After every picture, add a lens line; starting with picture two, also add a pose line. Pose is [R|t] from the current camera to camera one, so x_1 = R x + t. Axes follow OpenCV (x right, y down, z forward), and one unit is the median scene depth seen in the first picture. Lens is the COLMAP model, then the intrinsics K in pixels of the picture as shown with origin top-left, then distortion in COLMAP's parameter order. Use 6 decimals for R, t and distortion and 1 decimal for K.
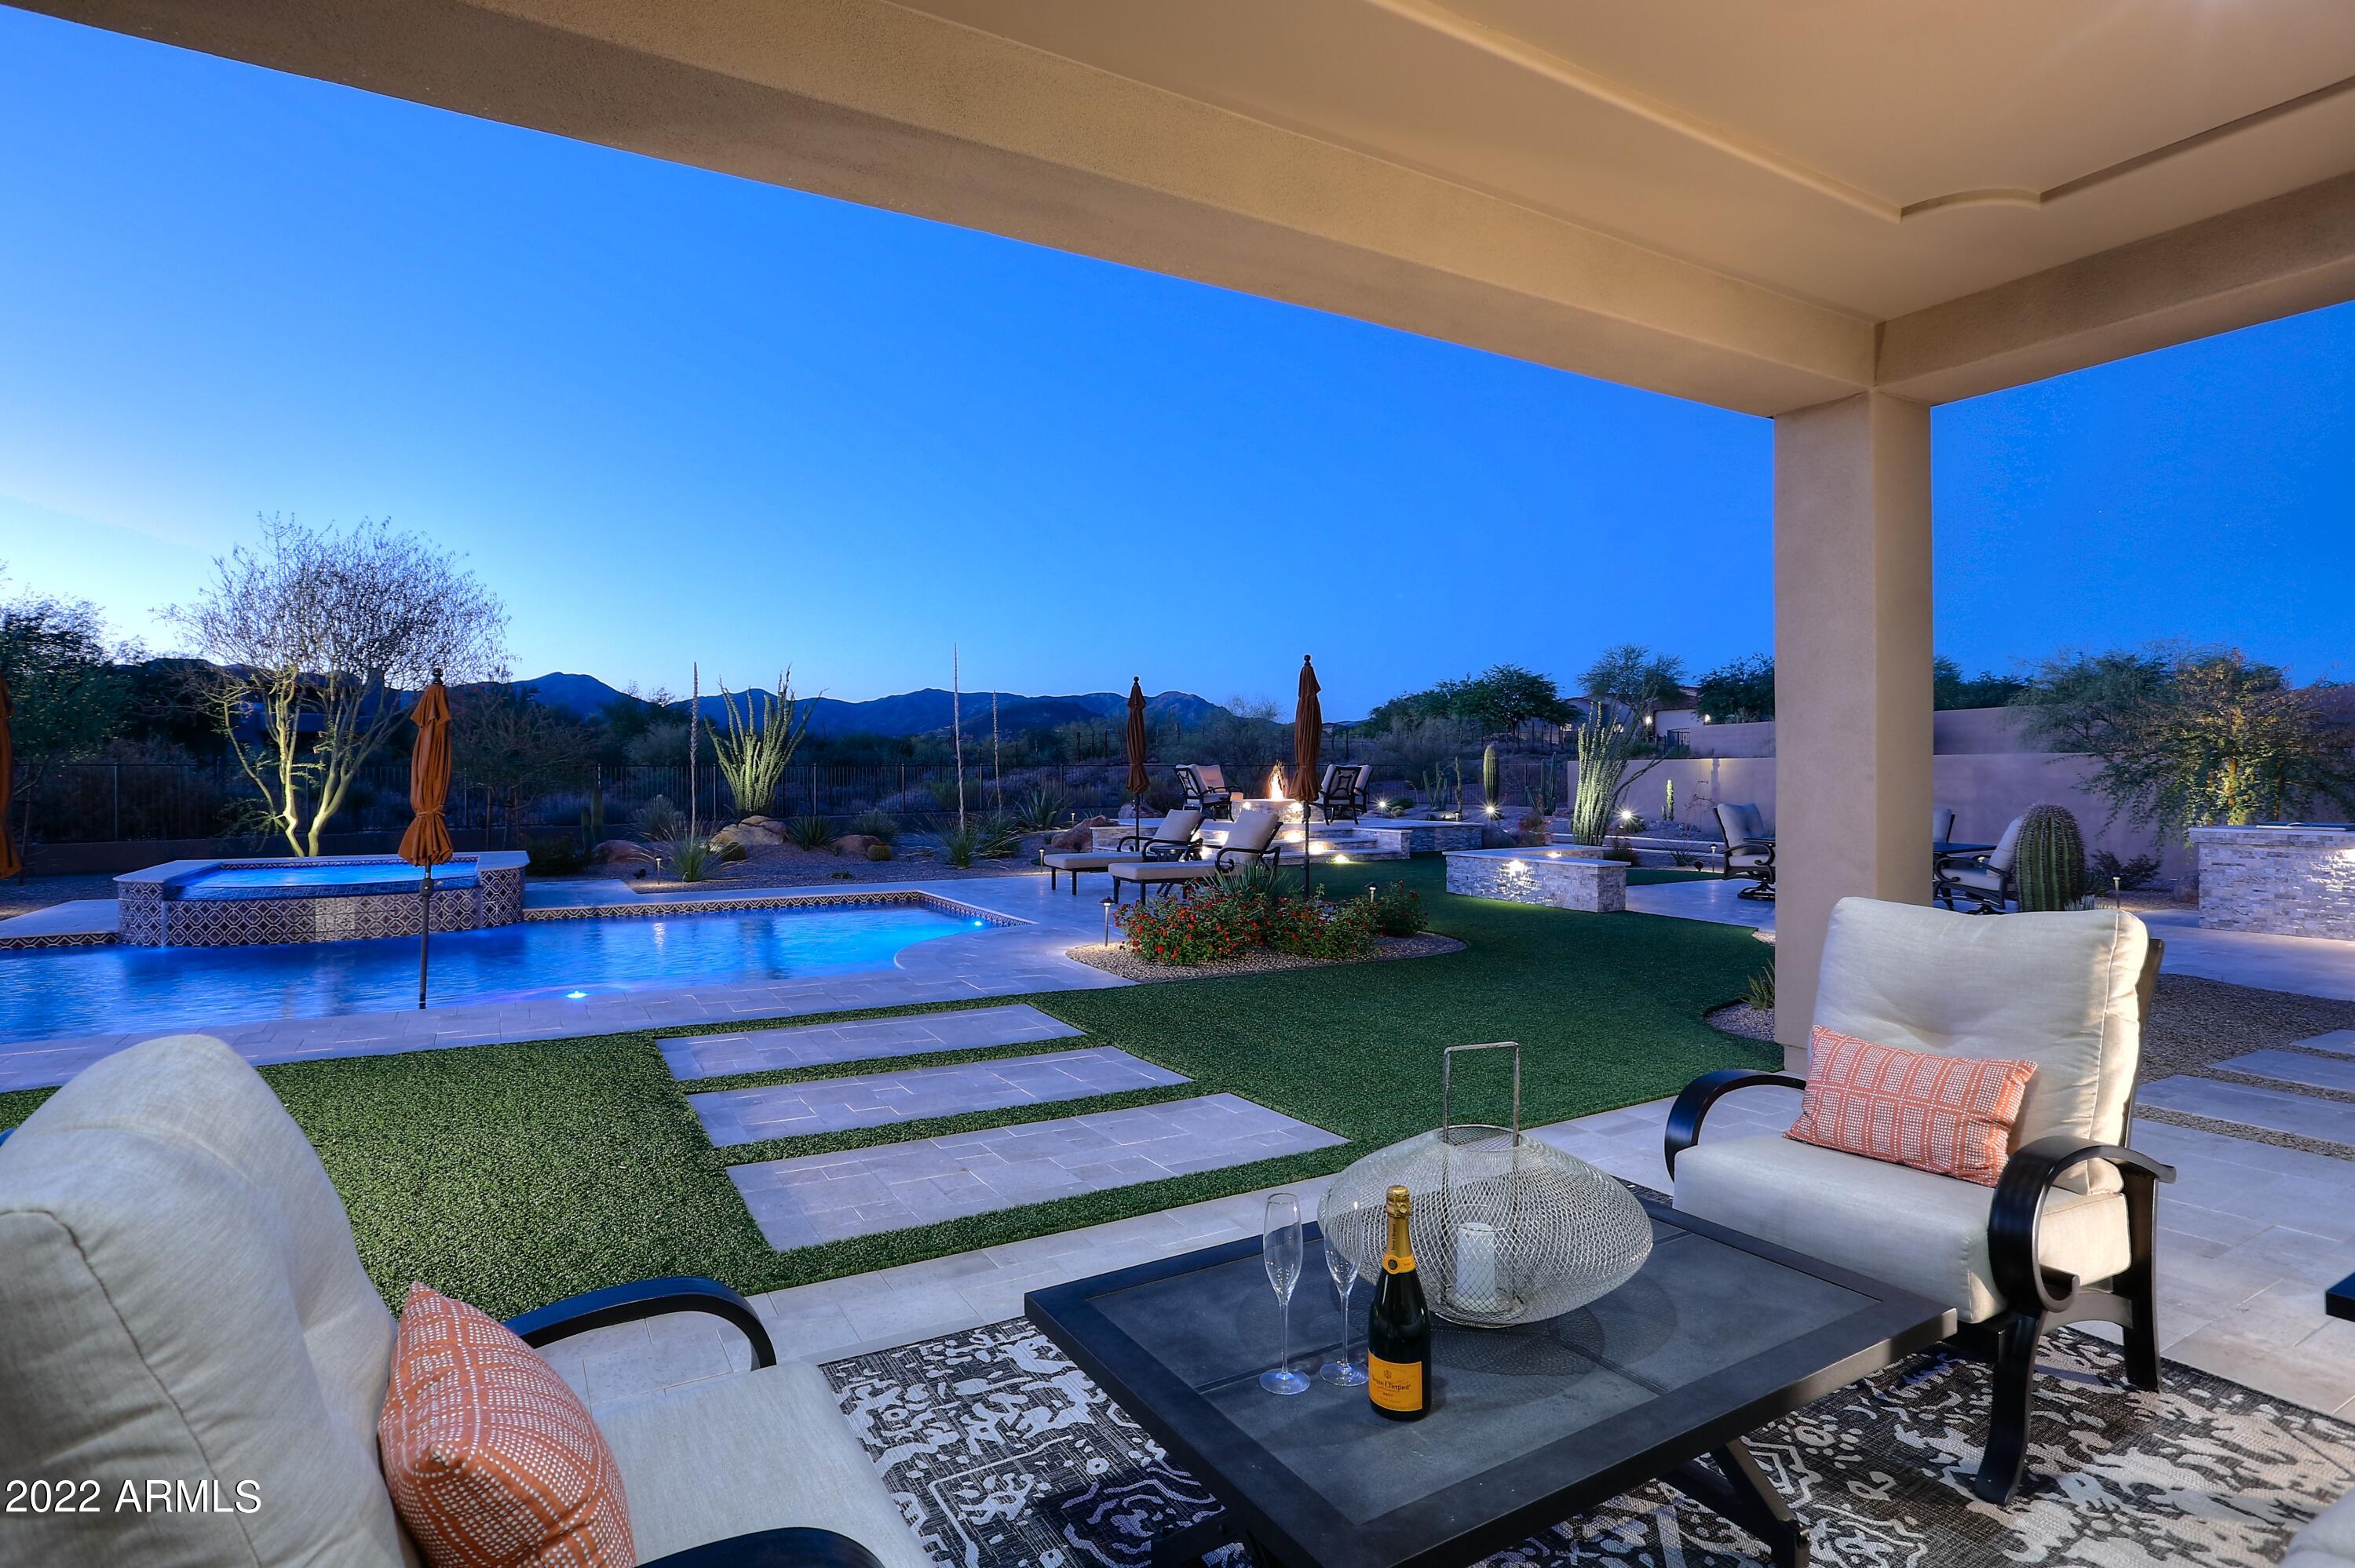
lens RADIAL K [[1174.2, 0, 1176.3], [0, 1174.2, 785.2], [0, 0, 1]] dist [-0.047654, 0.009559]
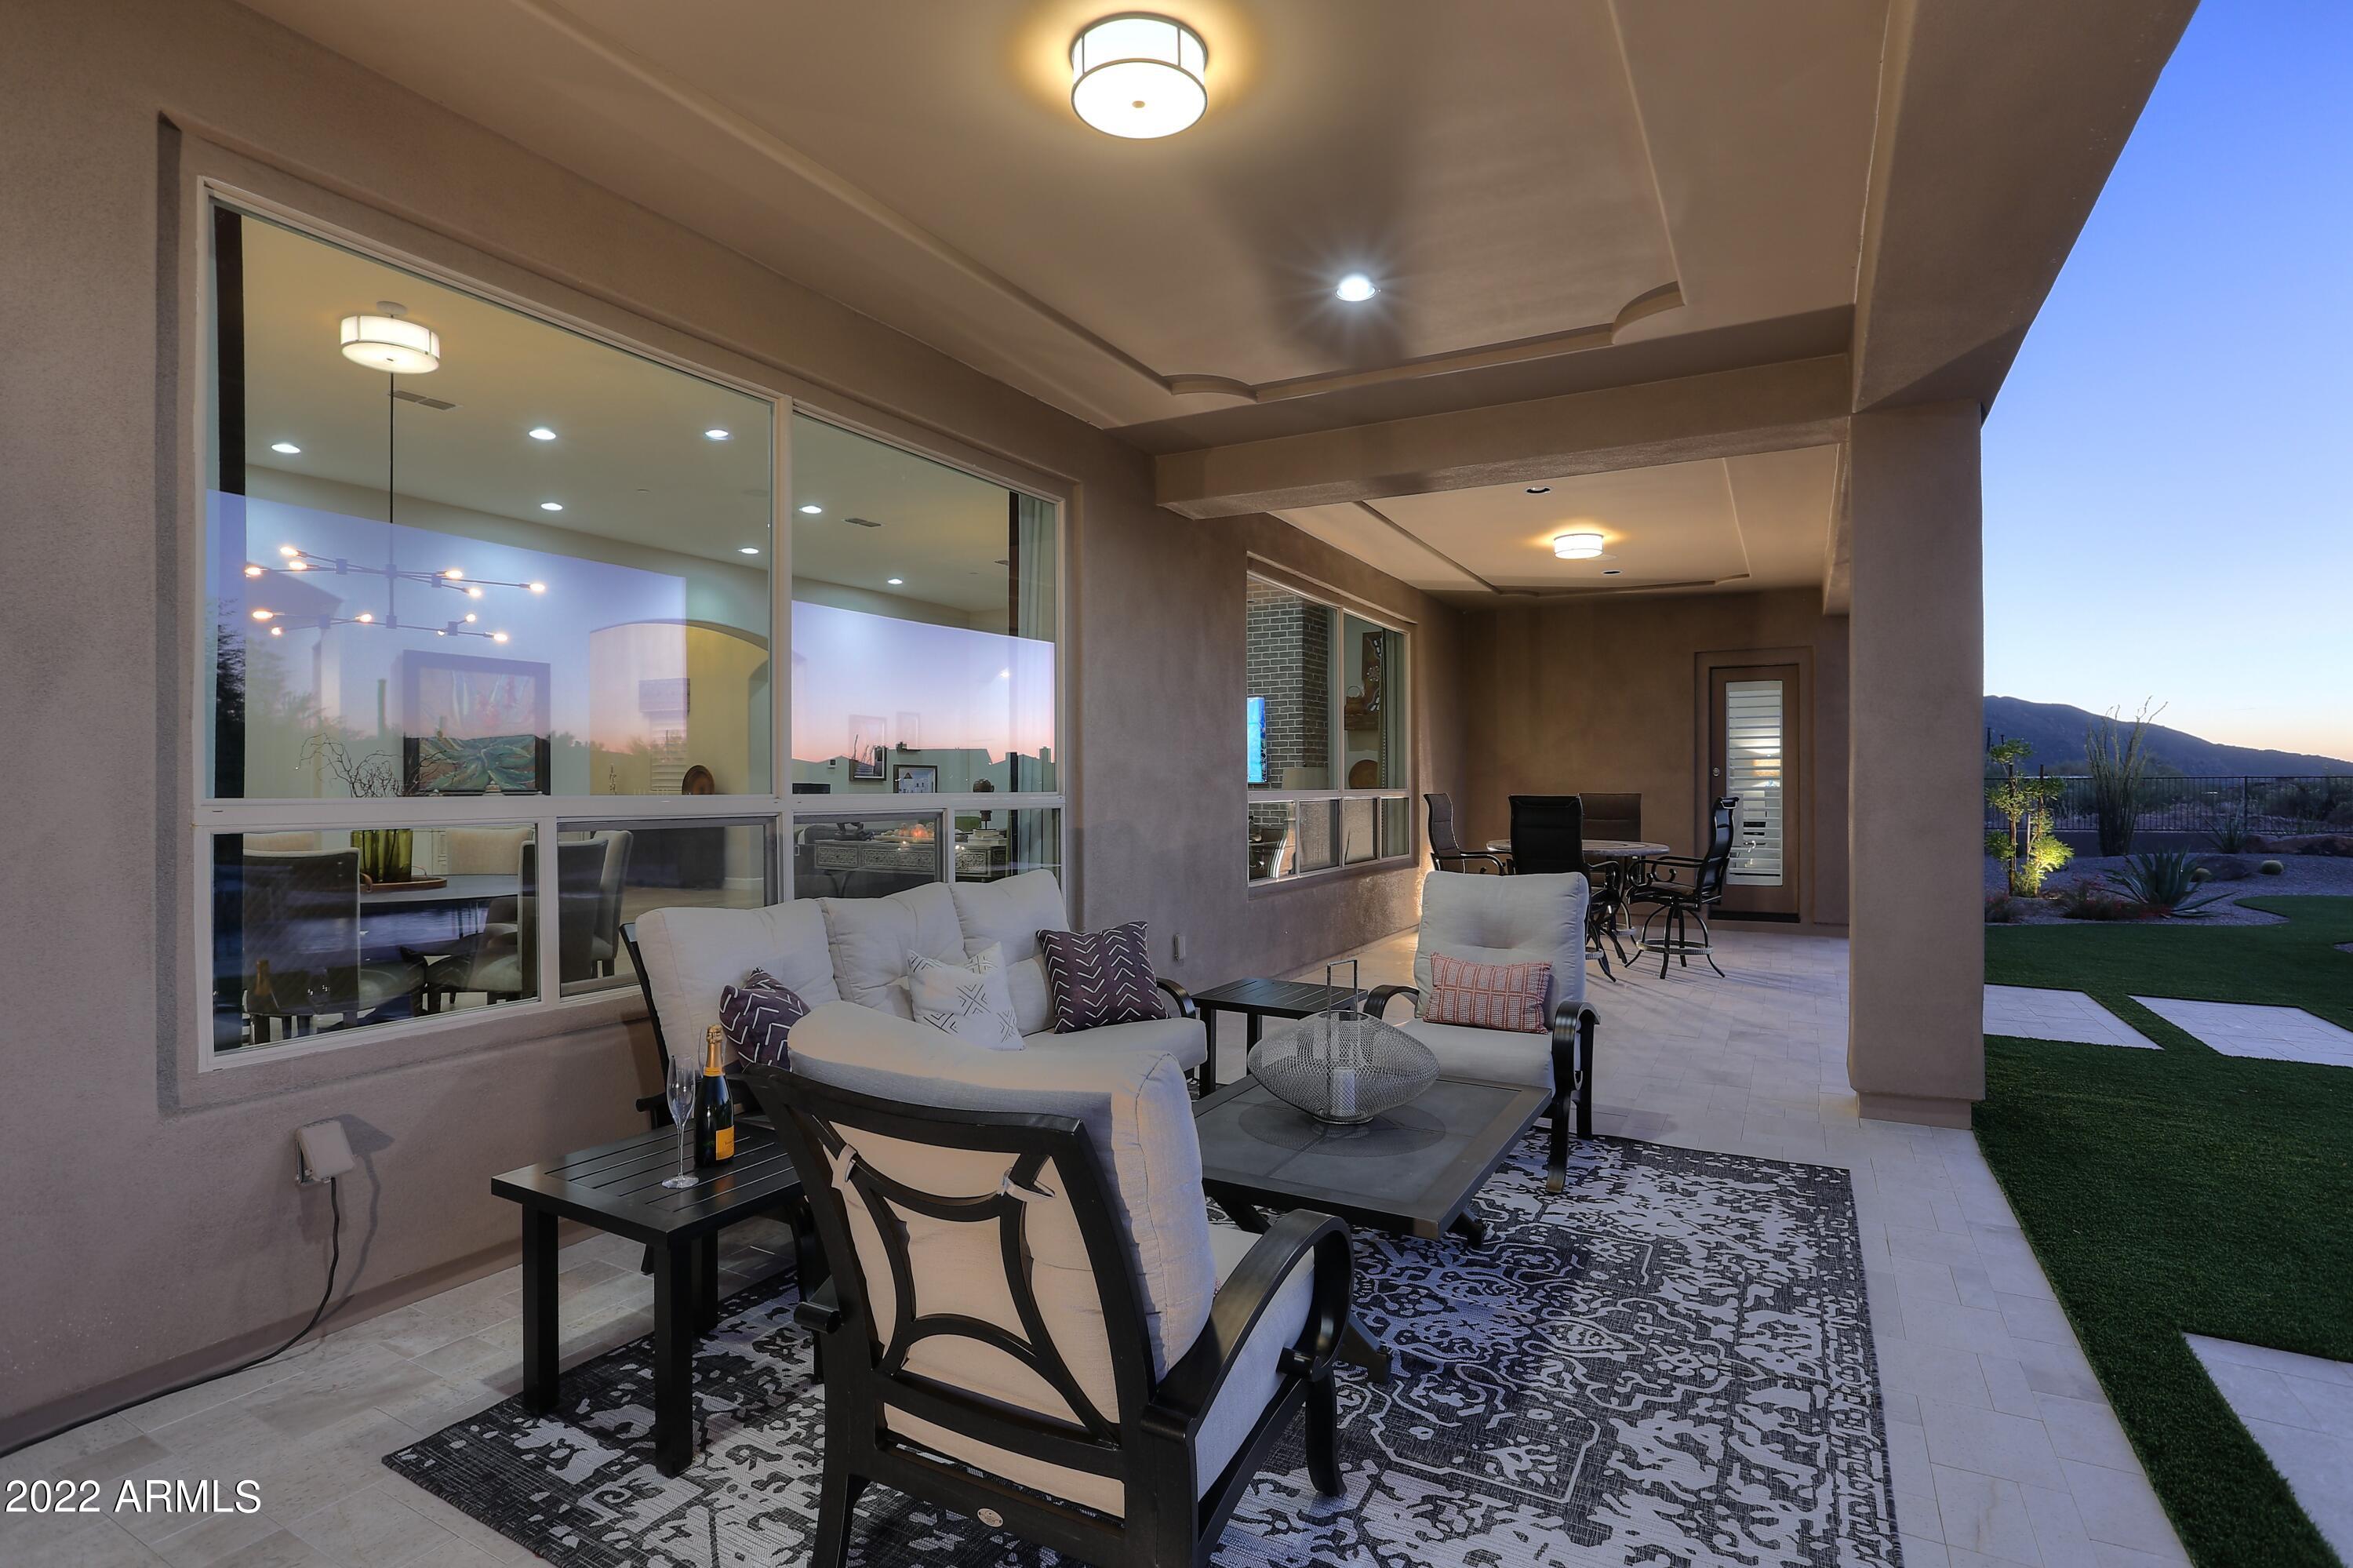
lens RADIAL K [[1173.4, 0, 1172.8], [0, 1173.4, 785.6], [0, 0, 1]] dist [-0.047654, 0.009559]
pose [[-0.855322, 0.001702, -0.518094, 1.059125], [-0.004649, 0.999929, 0.010959, -0.038225], [0.518076, 0.011782, -0.855254, 1.813161]]
